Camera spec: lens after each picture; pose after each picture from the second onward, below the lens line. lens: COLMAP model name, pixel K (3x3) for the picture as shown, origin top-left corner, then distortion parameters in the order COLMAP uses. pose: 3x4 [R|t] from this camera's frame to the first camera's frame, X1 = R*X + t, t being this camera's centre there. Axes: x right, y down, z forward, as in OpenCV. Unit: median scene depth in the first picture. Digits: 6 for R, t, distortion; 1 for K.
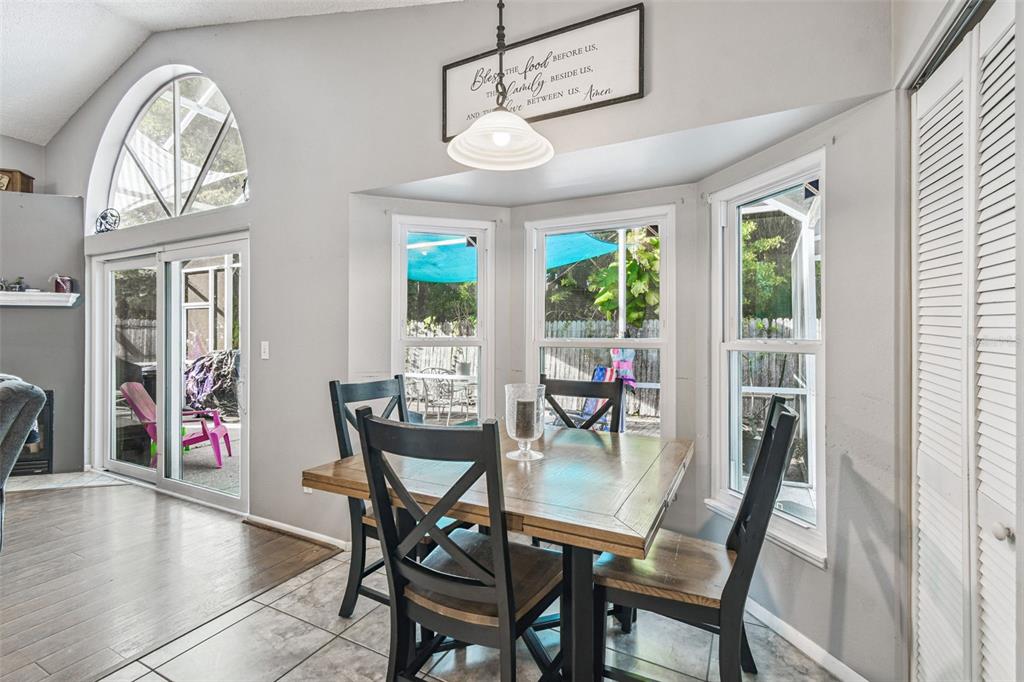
lens RADIAL K [[457.1, 0, 511.0], [0, 457.1, 334.4], [0, 0, 1]] dist [0.001898, 0.000305]
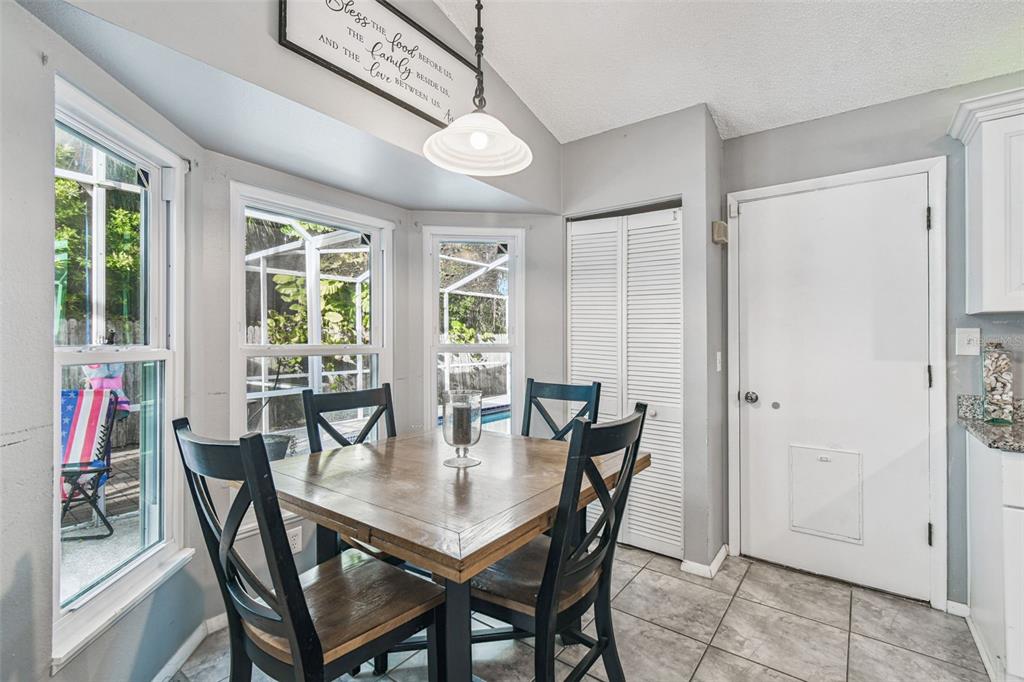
lens RADIAL K [[446.2, 0, 513.7], [0, 446.2, 338.4], [0, 0, 1]] dist [-0.020839, -0.000283]
pose [[0.162475, 0.002407, 0.986710, -0.548801], [0.000600, 0.999997, -0.002539, -0.001554], [-0.986712, 0.001004, 0.162473, 0.449551]]
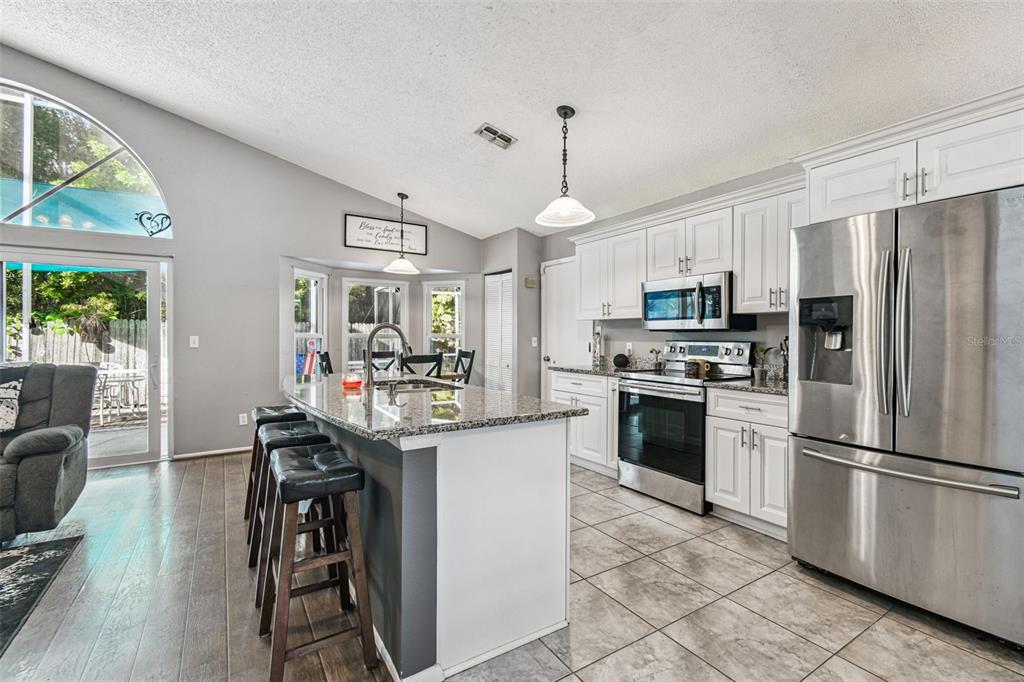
lens RADIAL K [[456.4, 0, 511.2], [0, 456.4, 337.2], [0, 0, 1]] dist [0.003039, 0.000773]
pose [[0.499953, -0.004719, 0.866039, -1.323026], [0.000186, 0.999986, 0.005342, 0.011472], [-0.866052, -0.002509, 0.499947, -0.659082]]
